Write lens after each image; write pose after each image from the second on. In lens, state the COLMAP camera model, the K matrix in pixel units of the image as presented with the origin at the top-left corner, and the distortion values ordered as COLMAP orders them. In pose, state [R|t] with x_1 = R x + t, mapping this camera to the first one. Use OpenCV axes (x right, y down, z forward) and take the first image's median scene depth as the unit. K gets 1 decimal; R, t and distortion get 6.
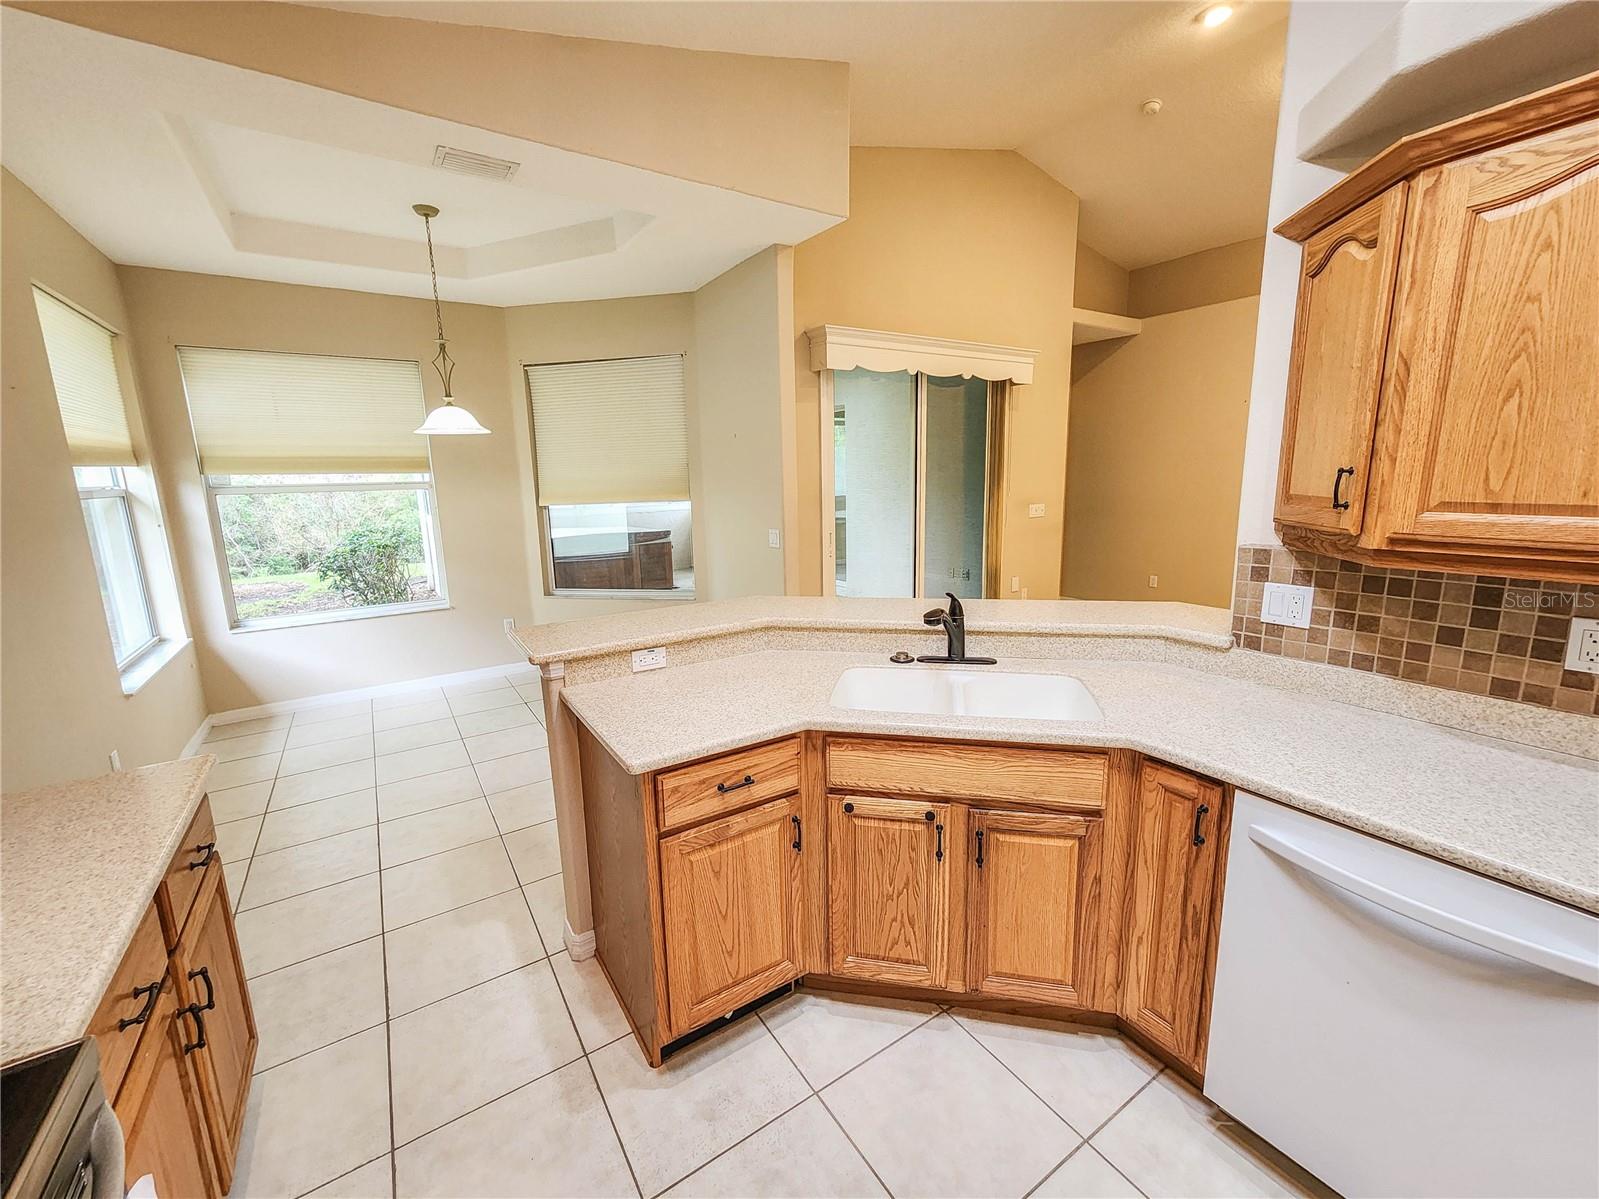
lens RADIAL K [[659.3, 0, 799.8], [0, 659.3, 596.1], [0, 0, 1]] dist [0.002523, 0.002744]
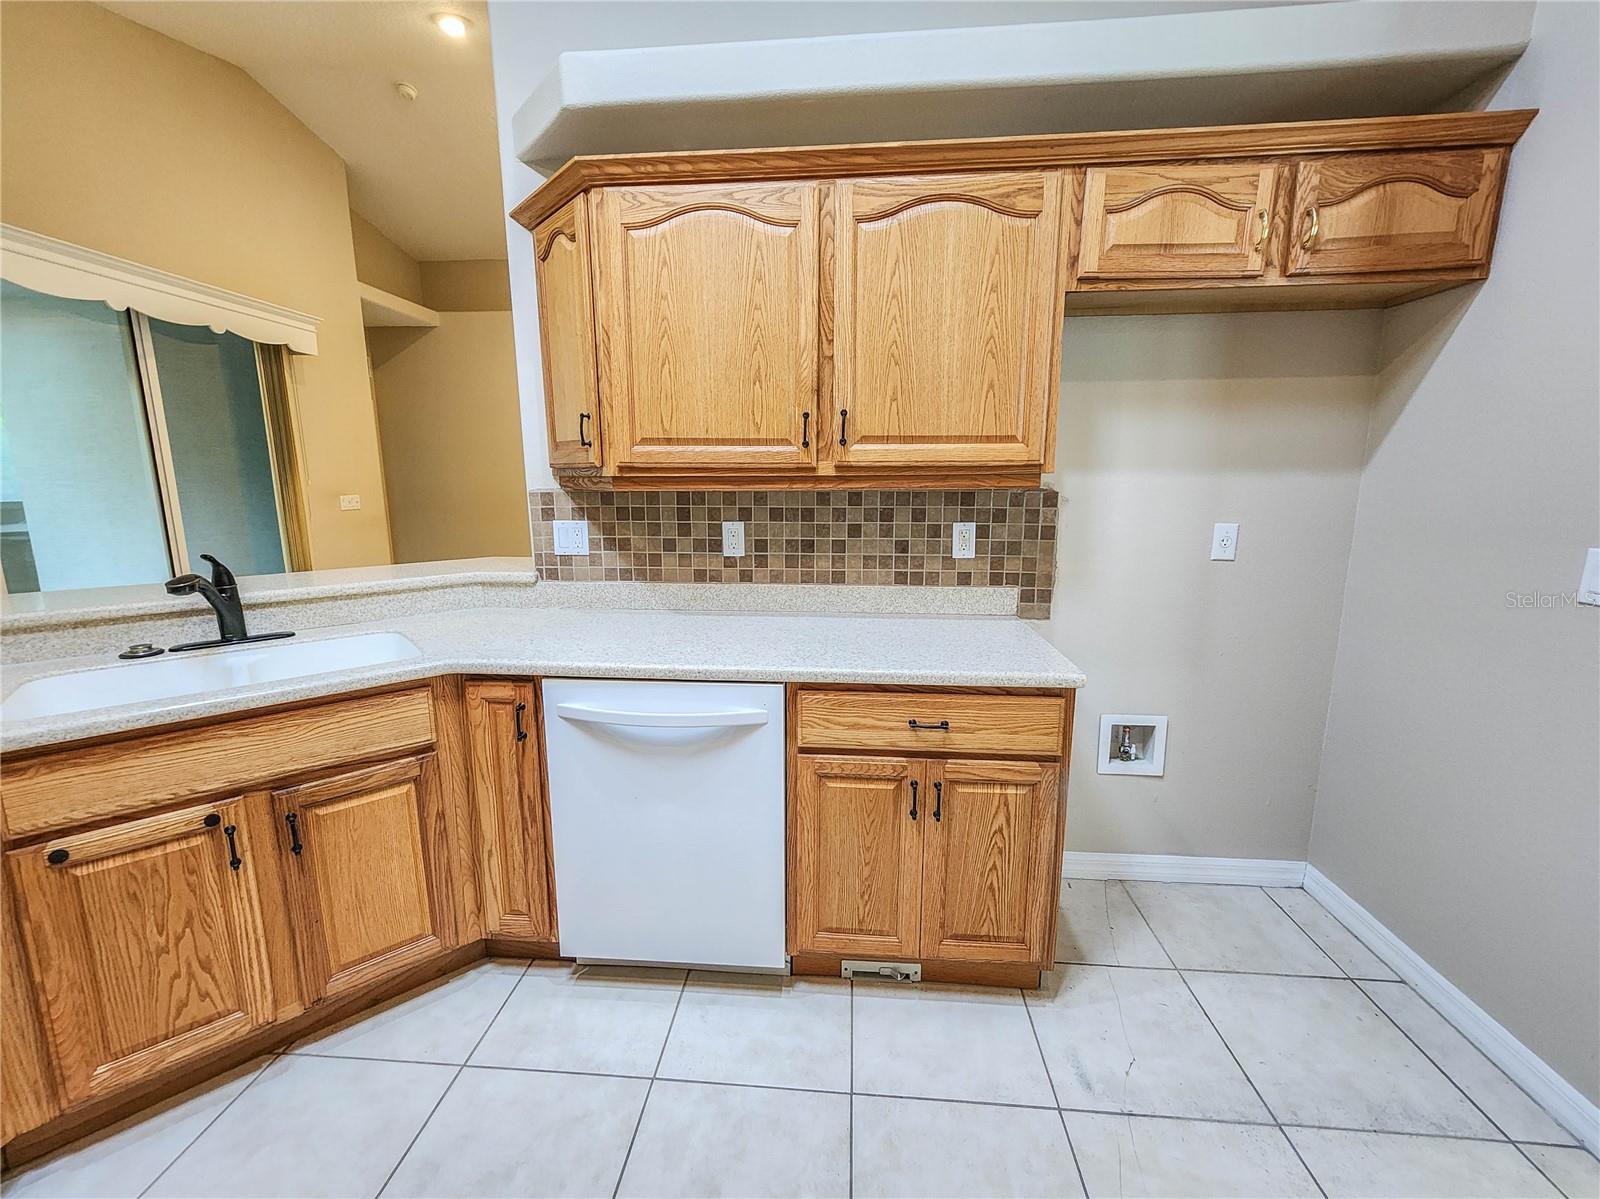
lens RADIAL K [[666.4, 0, 798.2], [0, 666.4, 594.4], [0, 0, 1]] dist [0.006905, 0.000277]
pose [[0.611094, -0.118329, 0.782664, 0.029127], [0.135767, 0.989779, 0.043637, 0.124362], [-0.779828, 0.079593, 0.620913, -0.070381]]
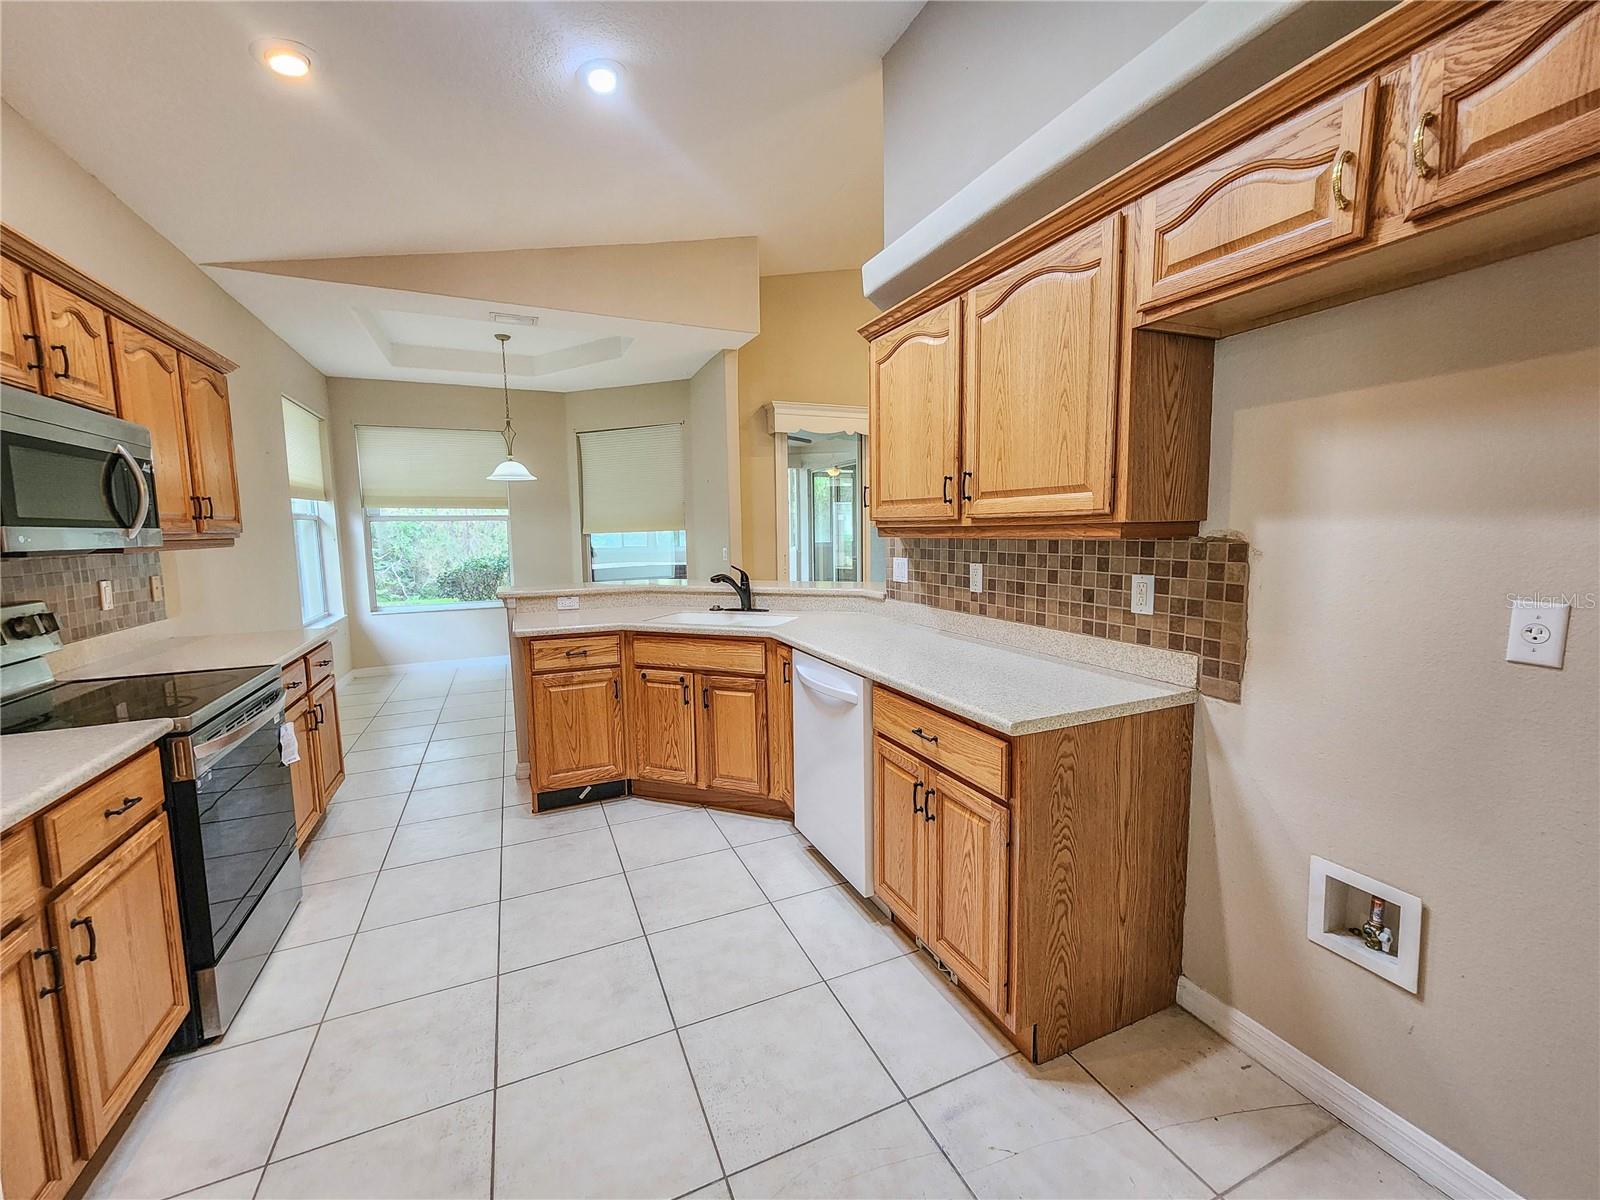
lens RADIAL K [[654.1, 0, 798.6], [0, 654.1, 595.3], [0, 0, 1]] dist [0.009461, 0.000084]
pose [[0.986236, 0.024345, -0.163539, 0.791437], [-0.037349, 0.996338, -0.076918, 0.227493], [0.161068, 0.081967, 0.983534, -0.720975]]
